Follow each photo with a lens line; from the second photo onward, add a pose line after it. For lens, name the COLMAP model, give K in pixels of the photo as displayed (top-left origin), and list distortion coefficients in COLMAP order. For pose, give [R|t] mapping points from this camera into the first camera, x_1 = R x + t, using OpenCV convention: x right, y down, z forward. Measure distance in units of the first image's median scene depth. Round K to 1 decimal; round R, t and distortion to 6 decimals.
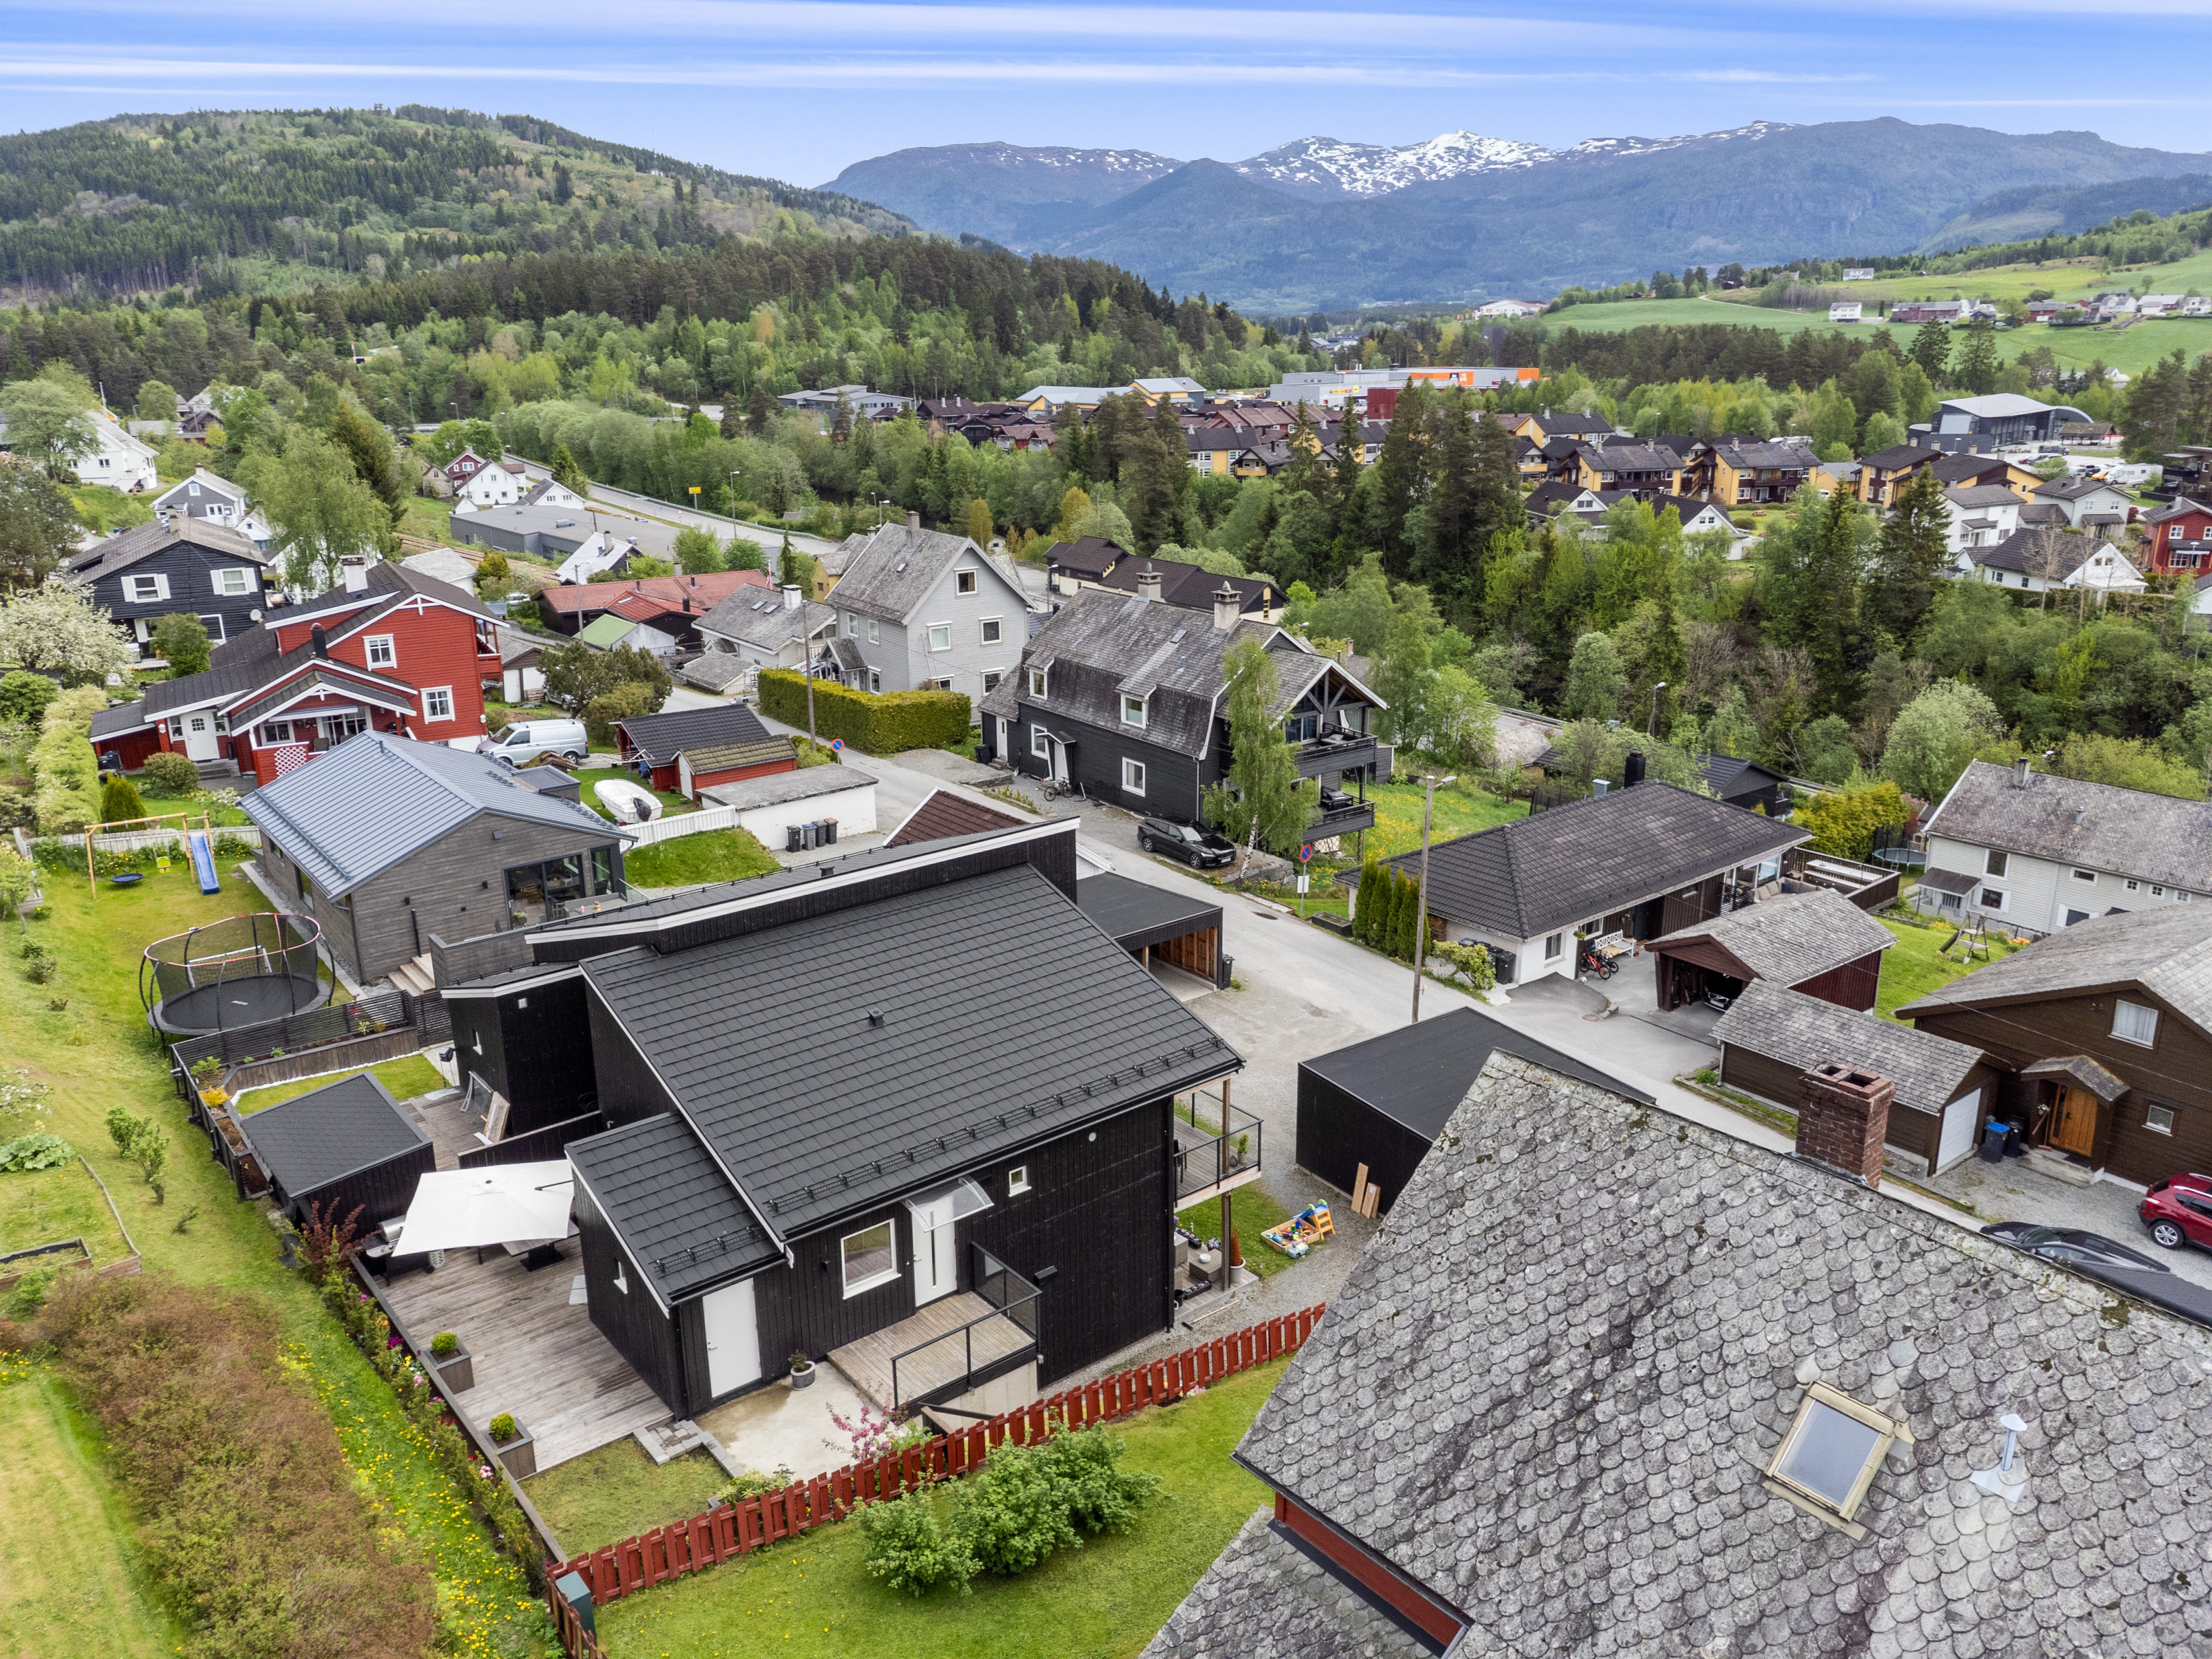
lens RADIAL K [[1643.1, 0, 1098.7], [0, 1643.1, 824.7], [0, 0, 1]] dist [-0.003235, 0.044745]
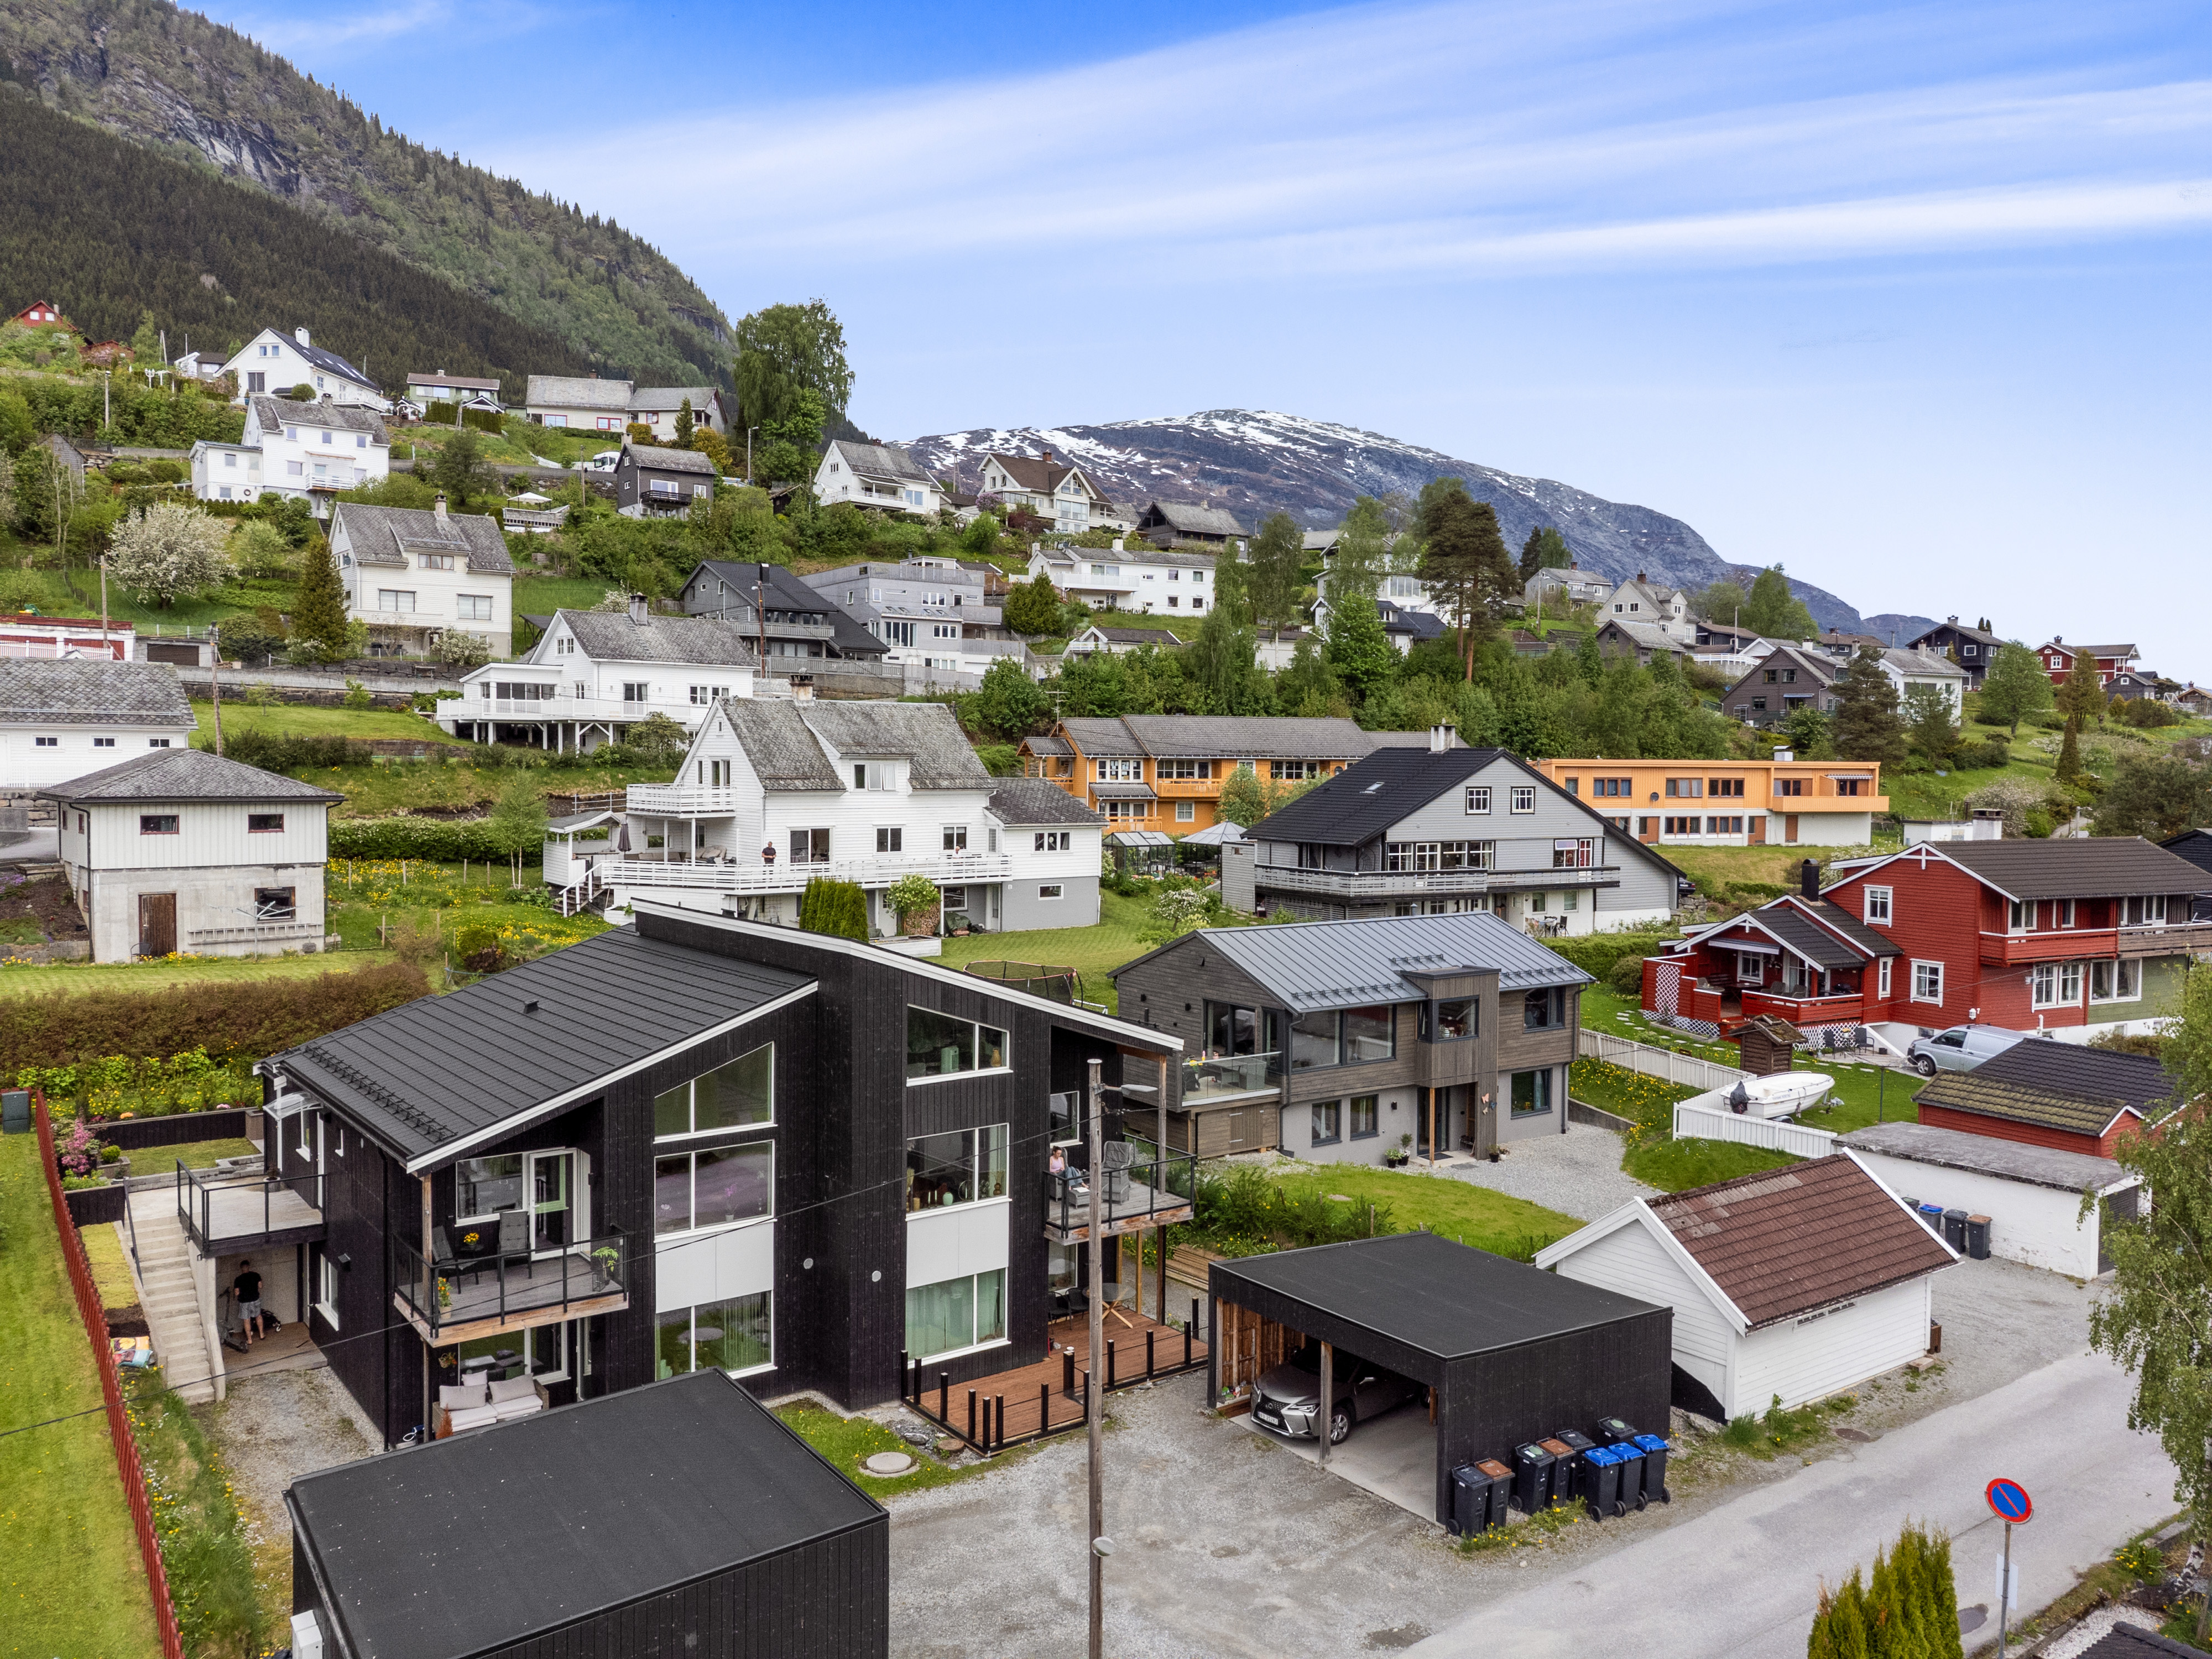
lens RADIAL K [[1644.3, 0, 1100.8], [0, 1644.3, 827.5], [0, 0, 1]] dist [0.013835, 0.002307]
pose [[-0.042793, 0.052982, -0.997678, 0.093898], [-0.296201, 0.953025, 0.063315, -0.017453], [0.954166, 0.298223, -0.025090, 0.139381]]
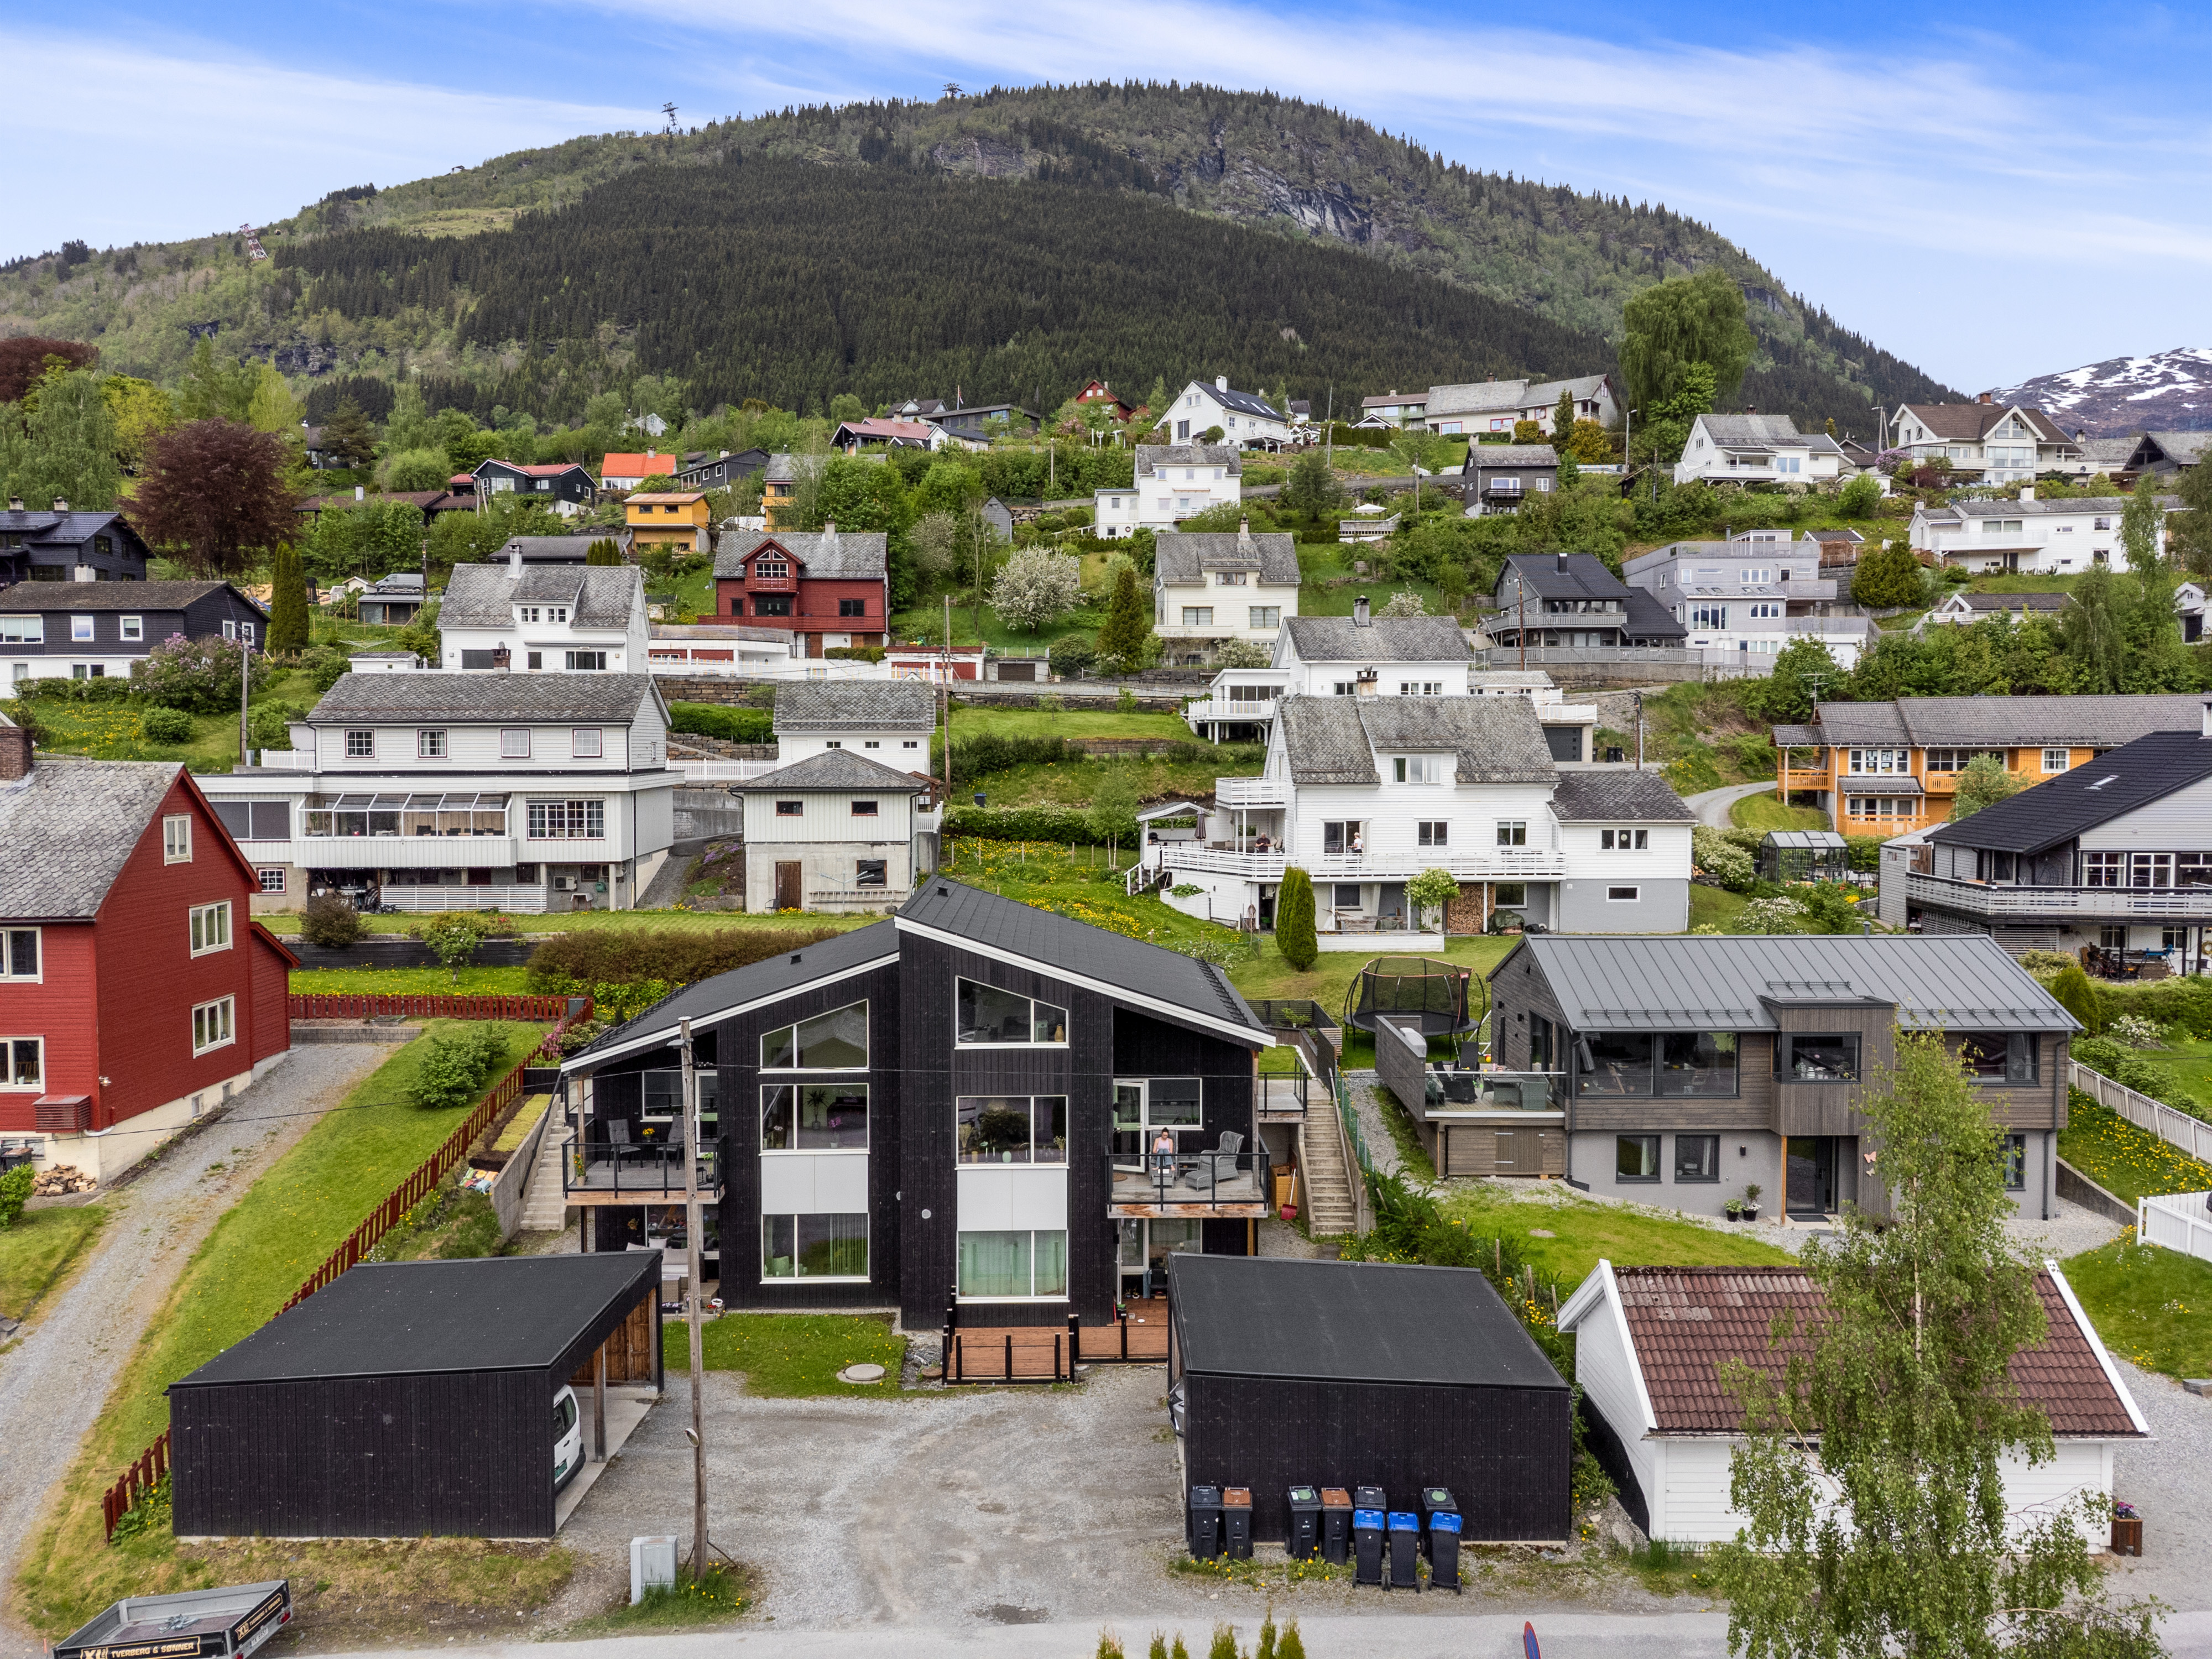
lens RADIAL K [[1644.3, 0, 1100.8], [0, 1644.3, 827.5], [0, 0, 1]] dist [0.013835, 0.002307]
pose [[-0.615718, 0.050746, -0.786331, 0.076494], [-0.219123, 0.947535, 0.232728, -0.034741], [0.756886, 0.315599, -0.572294, 0.196018]]
